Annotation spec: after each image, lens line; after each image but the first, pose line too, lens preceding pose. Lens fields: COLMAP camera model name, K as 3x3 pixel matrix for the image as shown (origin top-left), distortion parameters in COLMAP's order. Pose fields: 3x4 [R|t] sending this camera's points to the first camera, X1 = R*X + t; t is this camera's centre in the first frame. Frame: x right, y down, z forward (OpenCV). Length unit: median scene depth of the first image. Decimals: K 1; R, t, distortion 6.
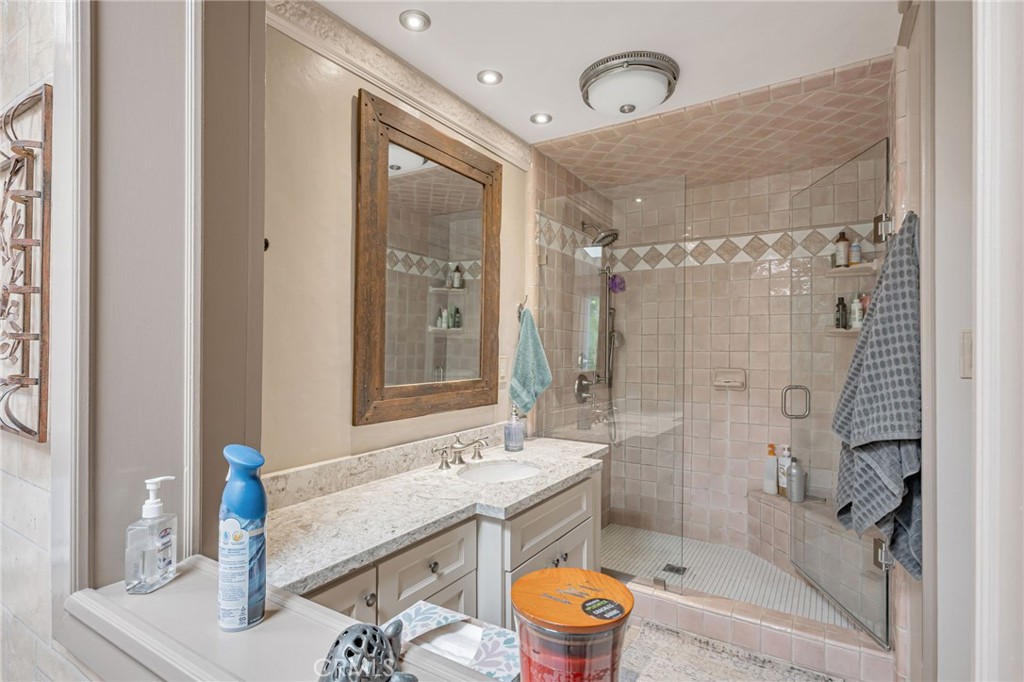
lens RADIAL K [[502.4, 0, 513.2], [0, 502.4, 344.3], [0, 0, 1]] dist [-0.003535, 0.000876]
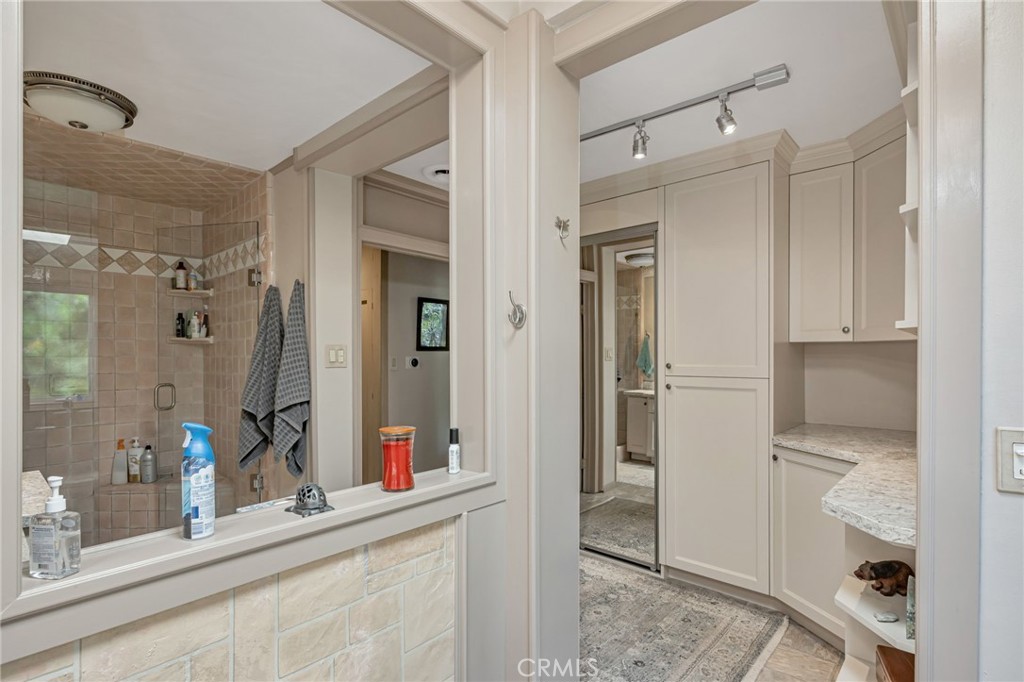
lens RADIAL K [[502.4, 0, 513.2], [0, 502.4, 344.3], [0, 0, 1]] dist [-0.003535, 0.000876]
pose [[0.169433, 0.010825, 0.985482, -0.475638], [-0.004569, 0.999938, -0.010199, -0.005526], [-0.985531, -0.002775, 0.169472, -0.050703]]
